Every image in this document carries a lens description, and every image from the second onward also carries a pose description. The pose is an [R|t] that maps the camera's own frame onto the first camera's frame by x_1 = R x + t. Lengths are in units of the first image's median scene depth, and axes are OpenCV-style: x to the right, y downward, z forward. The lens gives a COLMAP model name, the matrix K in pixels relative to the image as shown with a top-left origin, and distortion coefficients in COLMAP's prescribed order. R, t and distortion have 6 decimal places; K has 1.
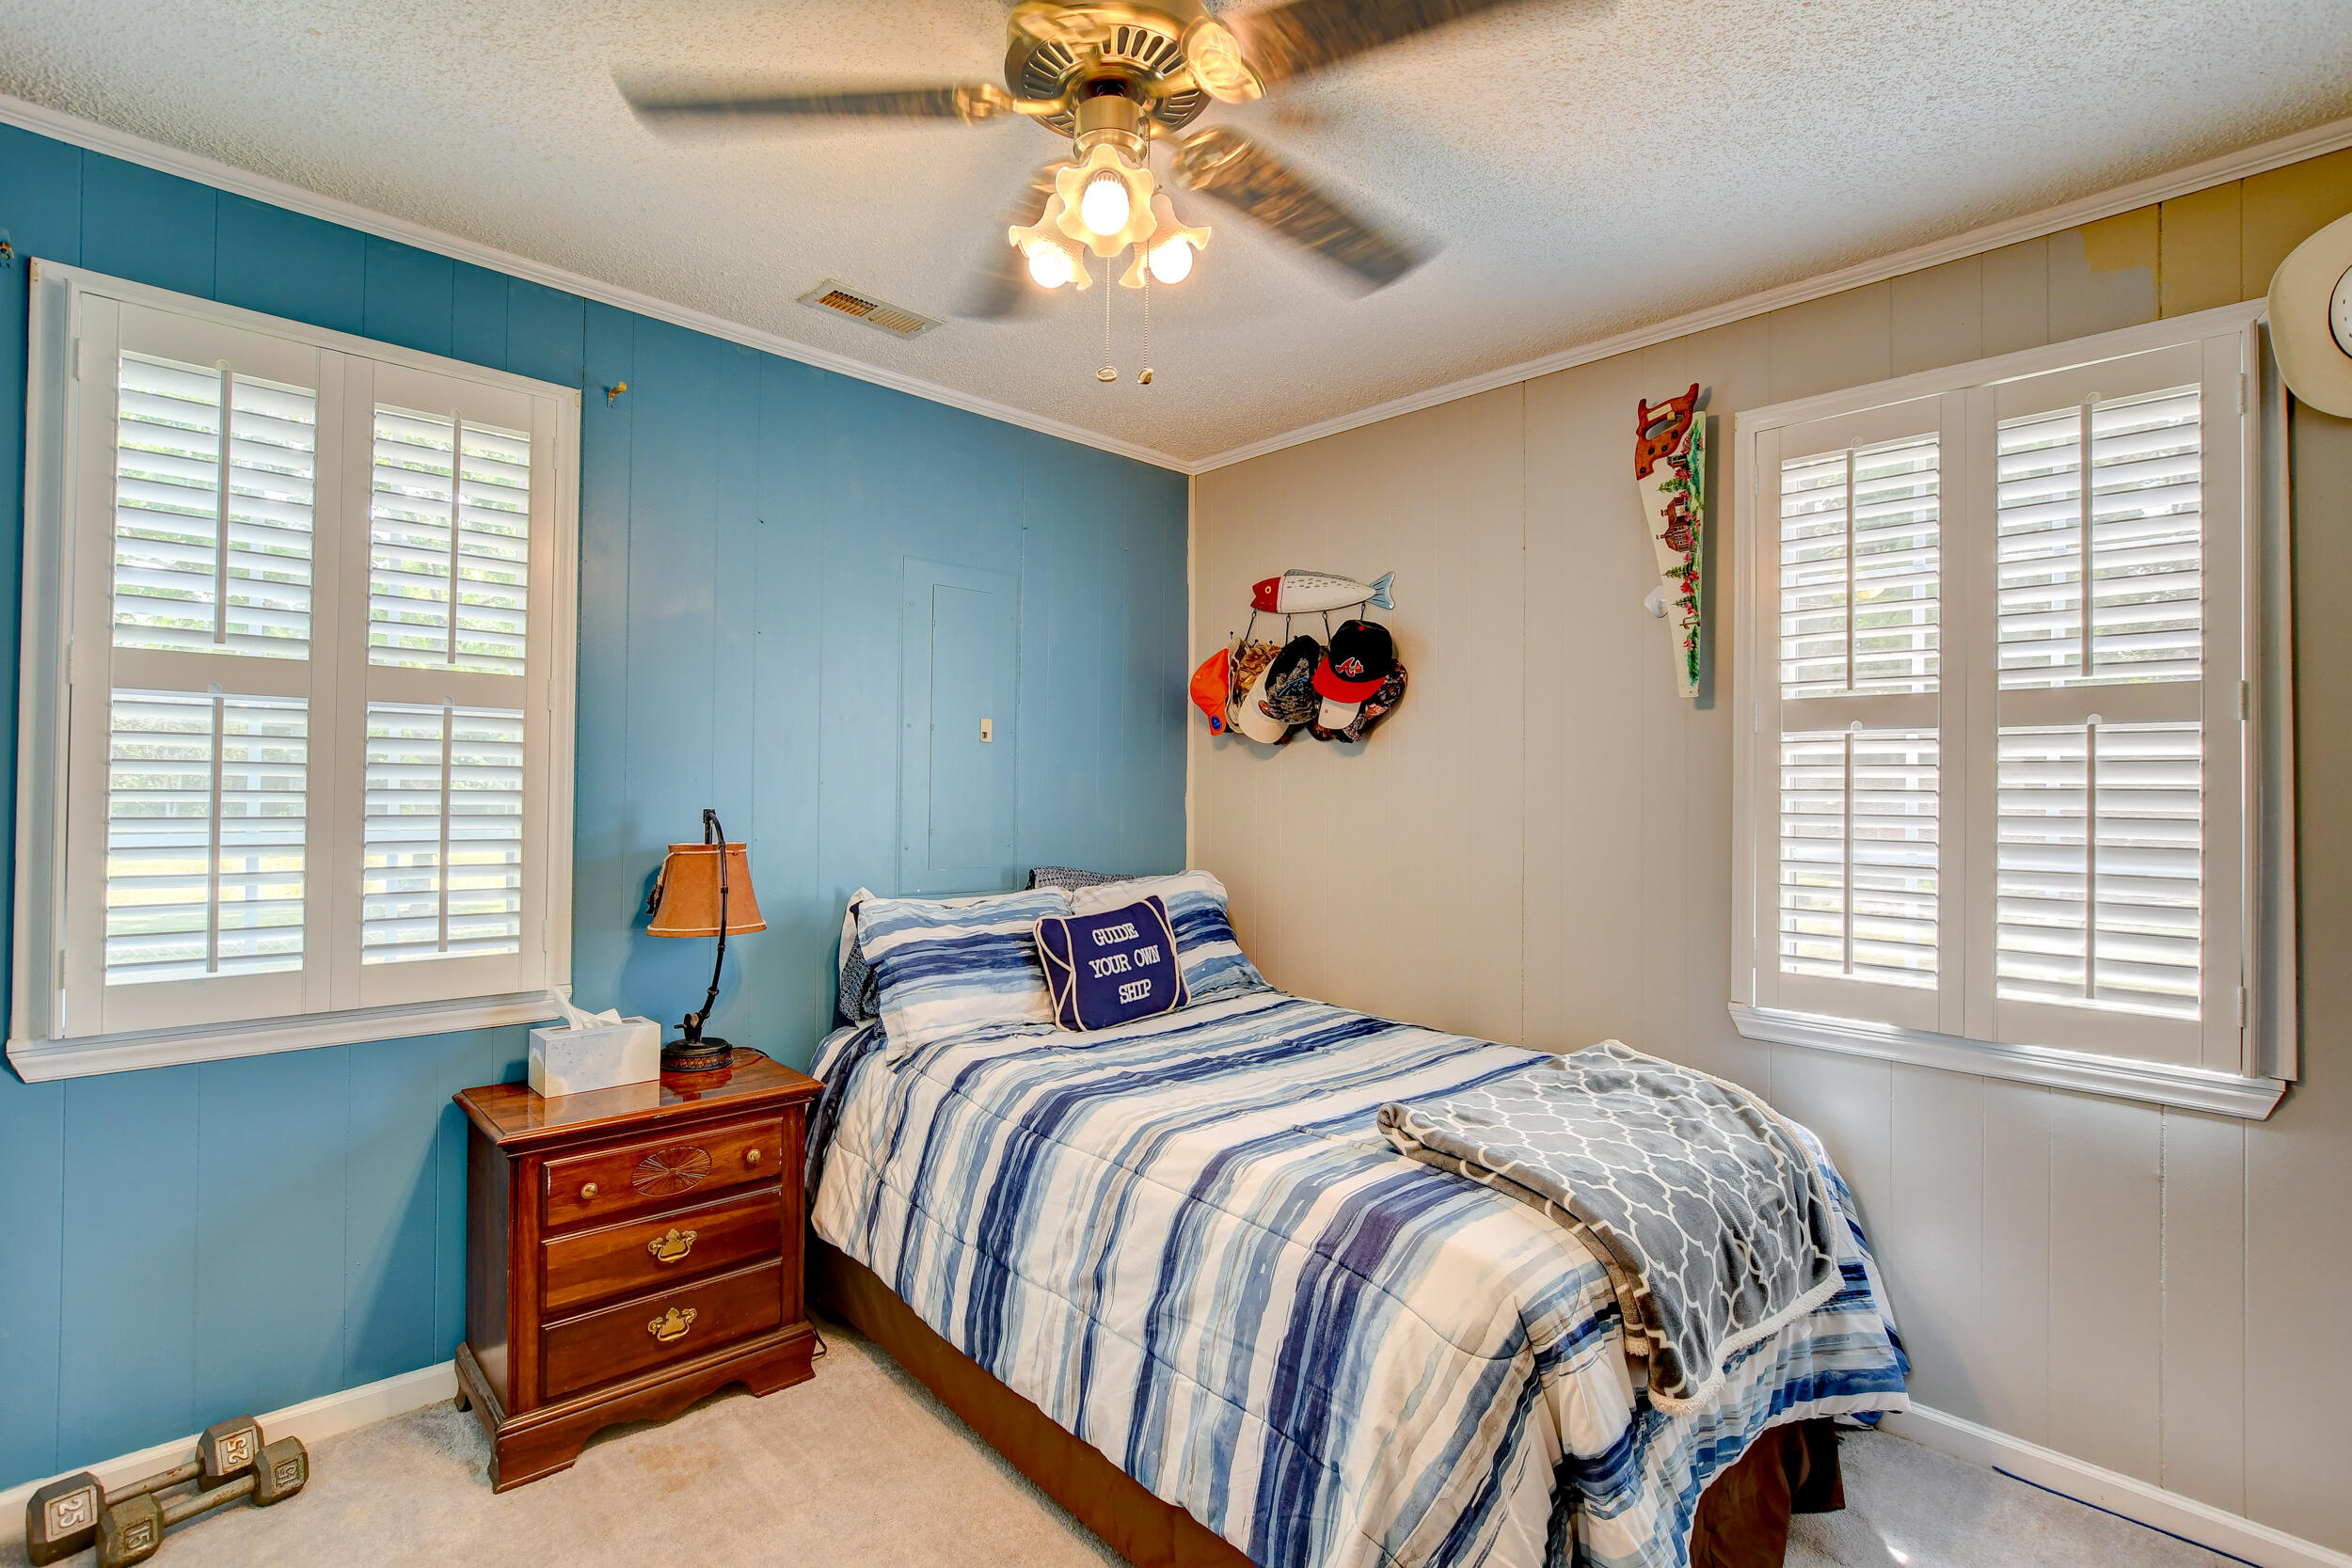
lens RADIAL K [[1089.3, 0, 1139.5], [0, 1089.3, 798.9], [0, 0, 1]] dist [-0.014890, 0.000362]
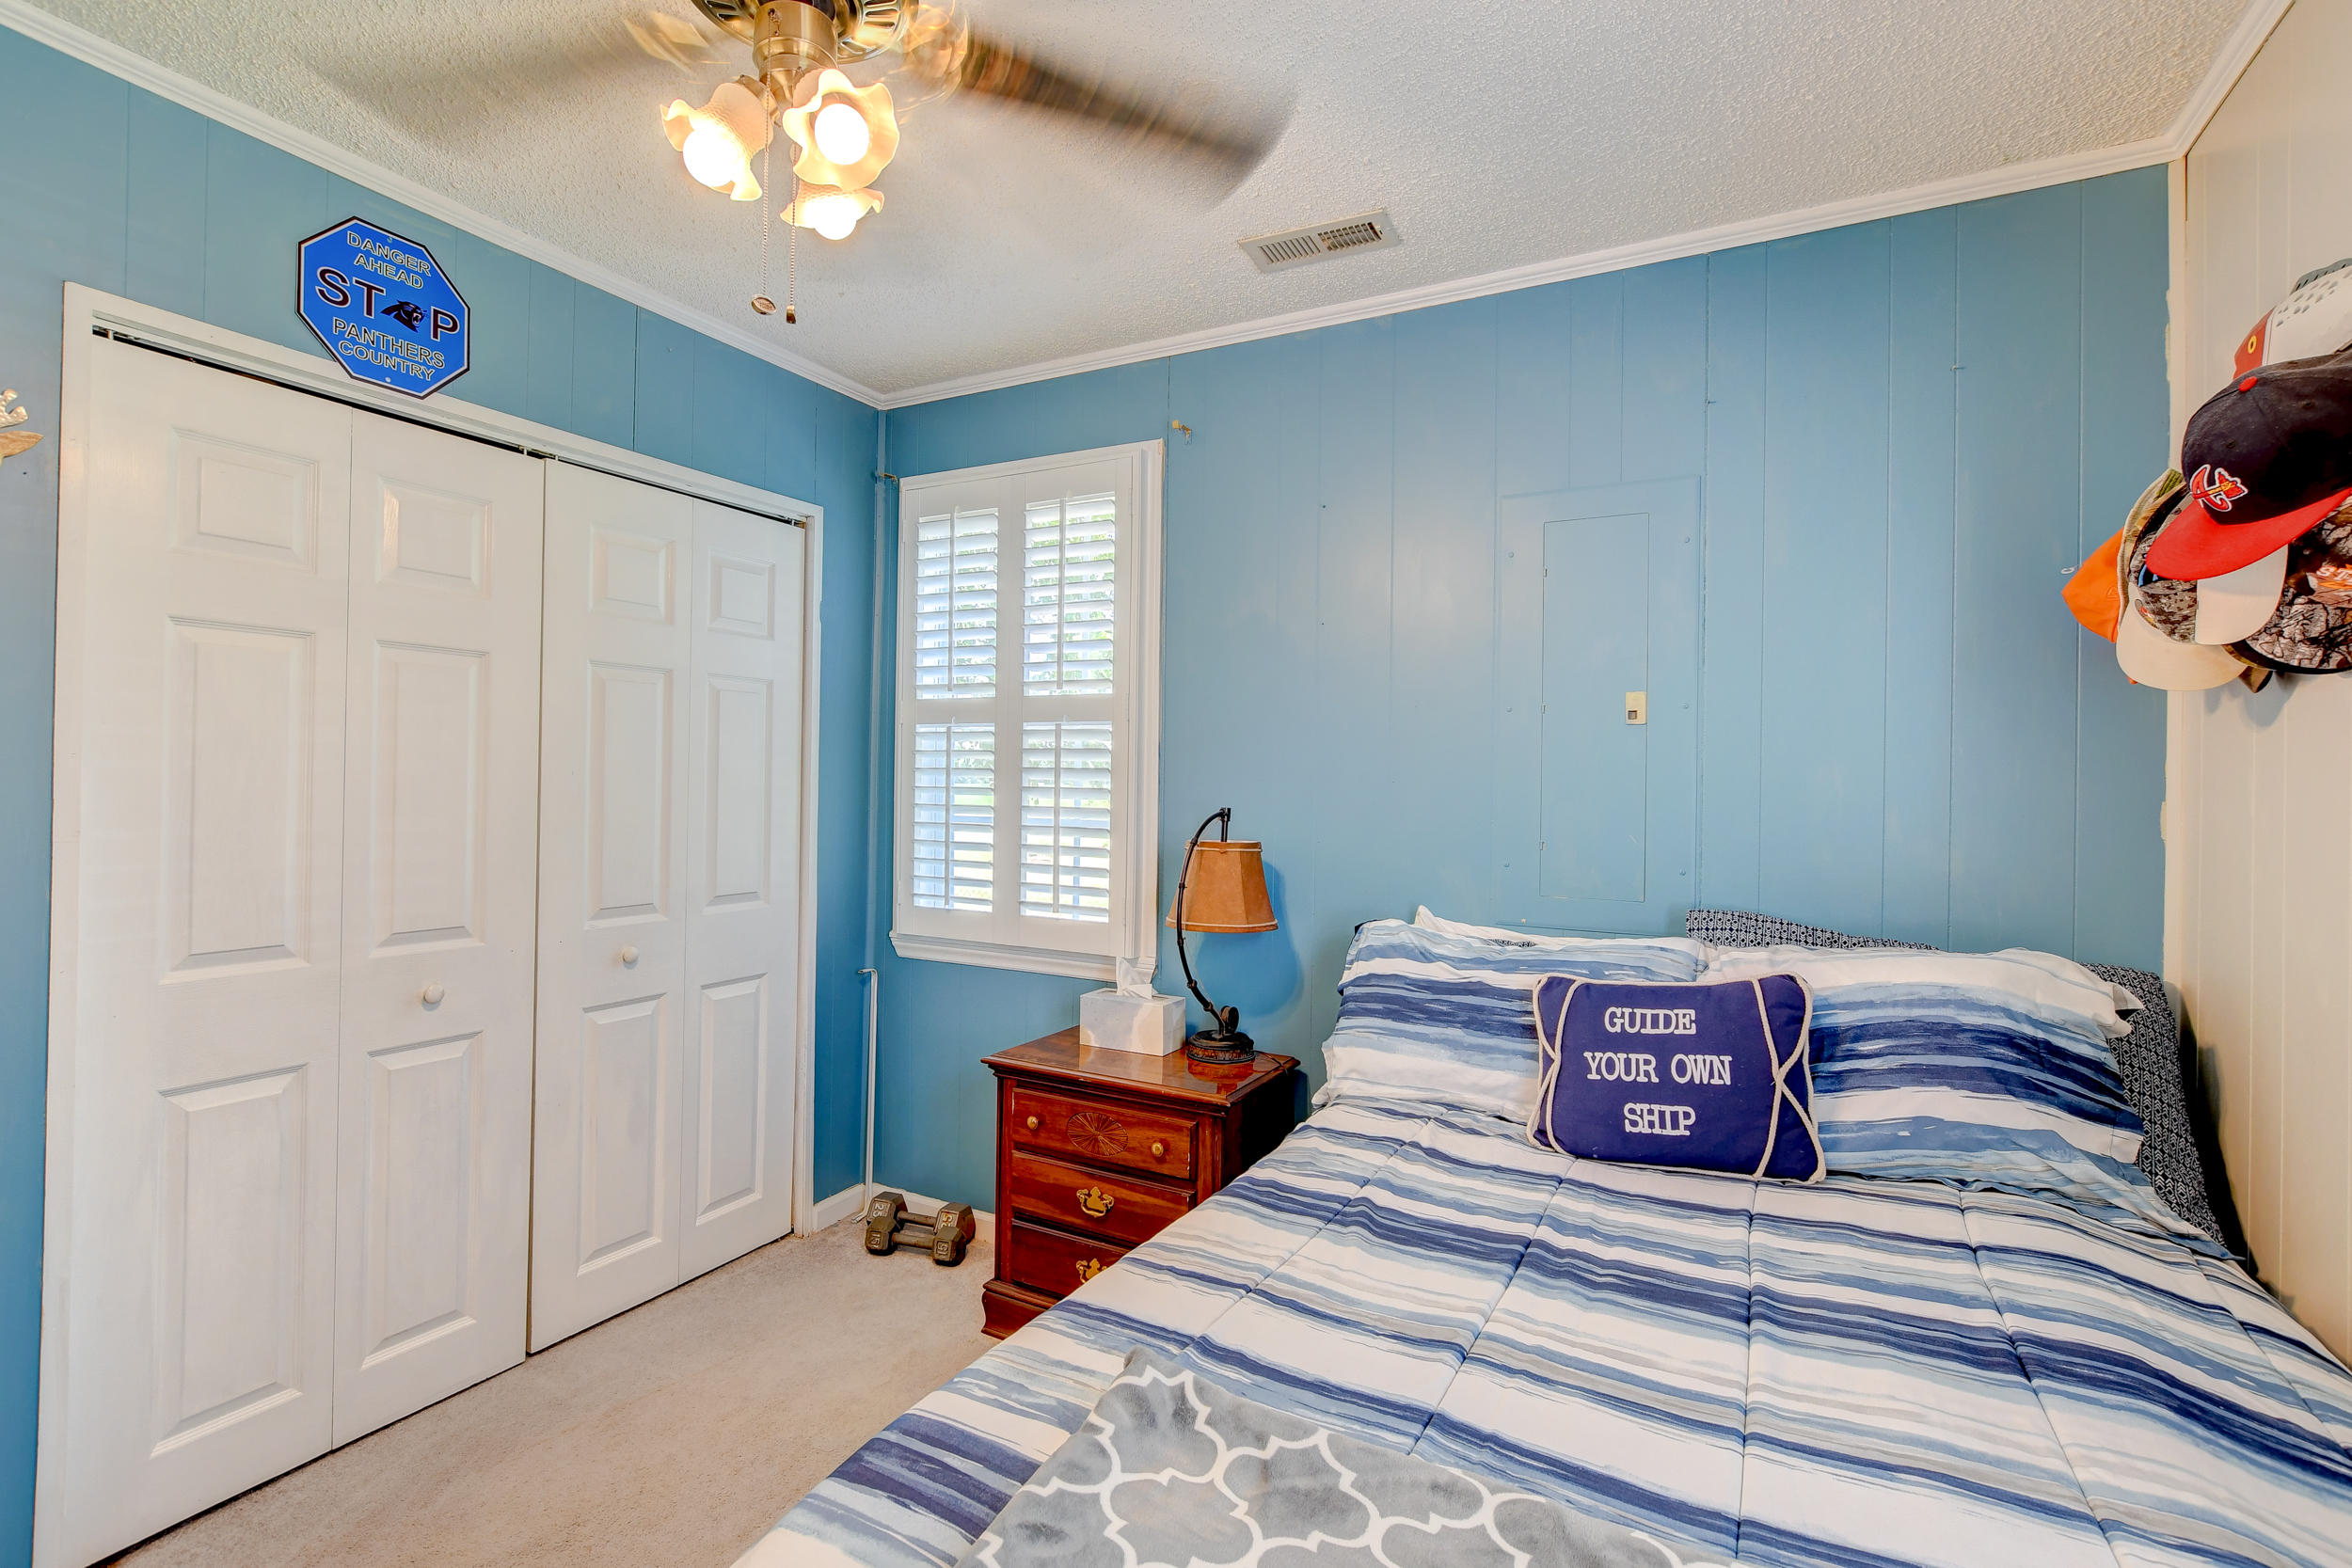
lens RADIAL K [[1089.3, 0, 1139.5], [0, 1089.3, 798.9], [0, 0, 1]] dist [-0.014890, 0.000362]
pose [[0.310956, 0.006648, -0.950401, 0.579097], [-0.016628, 0.999861, 0.001554, 0.000865], [0.950279, 0.015320, 0.311023, 0.637425]]
